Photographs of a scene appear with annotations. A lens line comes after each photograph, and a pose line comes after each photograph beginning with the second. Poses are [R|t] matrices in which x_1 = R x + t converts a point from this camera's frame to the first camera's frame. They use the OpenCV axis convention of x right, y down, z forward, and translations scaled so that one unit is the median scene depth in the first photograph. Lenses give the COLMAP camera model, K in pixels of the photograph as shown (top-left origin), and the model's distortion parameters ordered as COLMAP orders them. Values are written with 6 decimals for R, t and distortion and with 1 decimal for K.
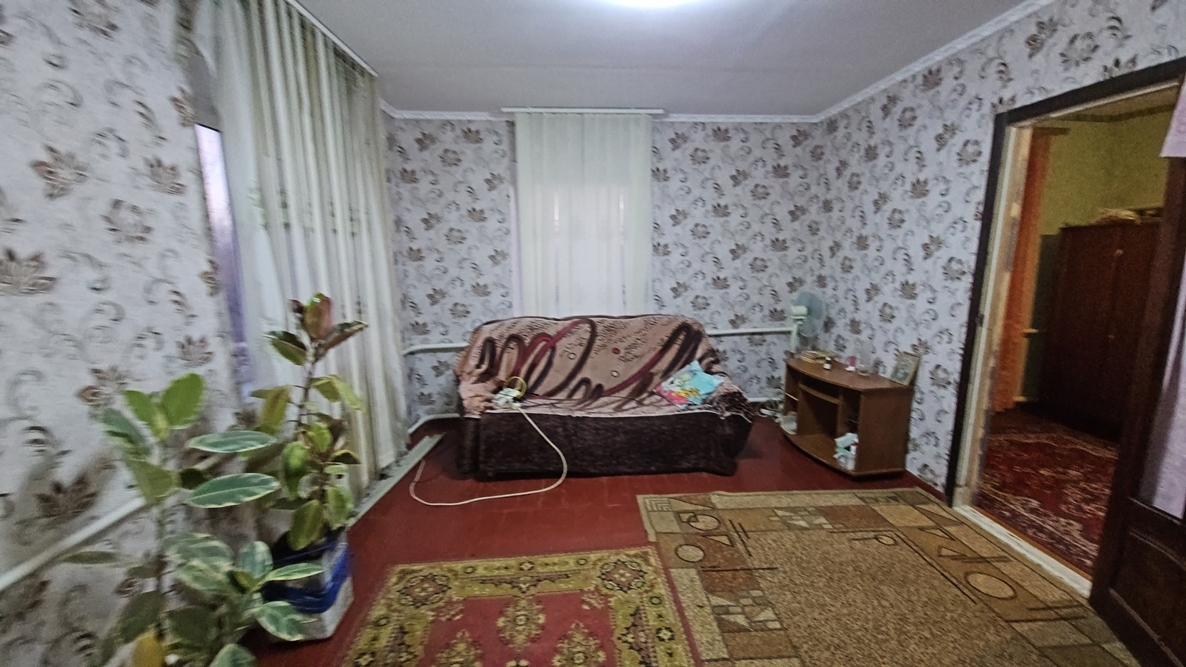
lens RADIAL K [[479.6, 0, 592.0], [0, 479.6, 337.3], [0, 0, 1]] dist [0.002700, -0.007177]
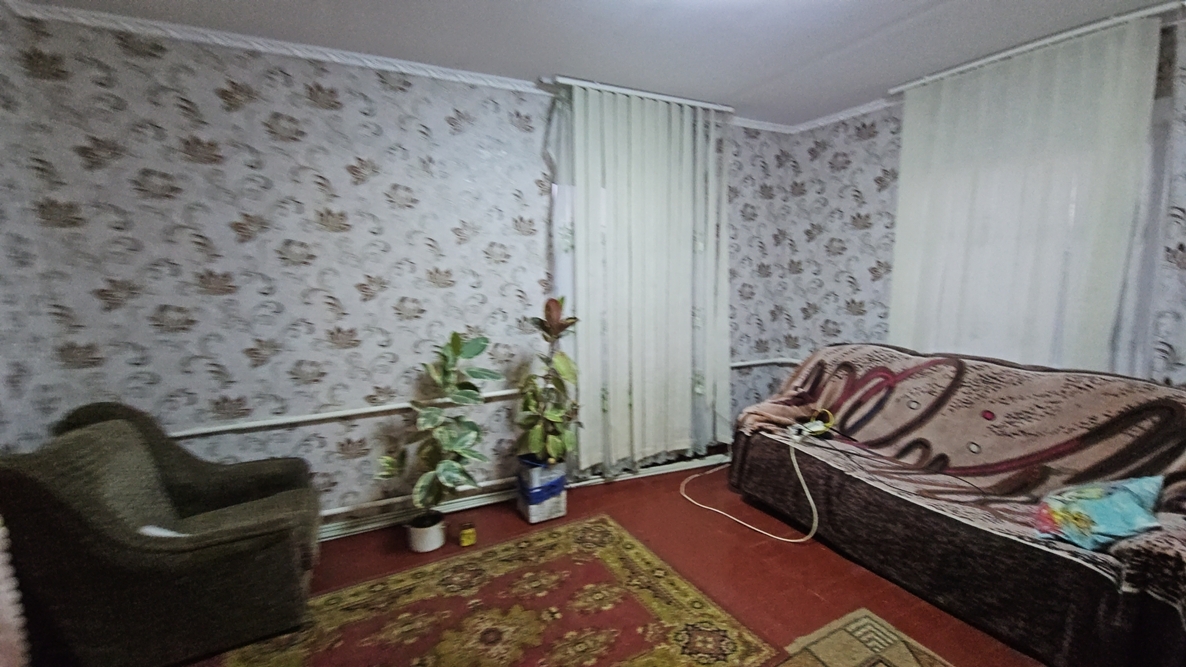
lens RADIAL K [[479.6, 0, 592.0], [0, 479.6, 337.3], [0, 0, 1]] dist [0.002700, -0.007177]
pose [[0.409643, 0.129038, -0.903074, 0.412267], [-0.147704, 0.986265, 0.073925, -0.045133], [0.900209, 0.103104, 0.423076, 0.240163]]
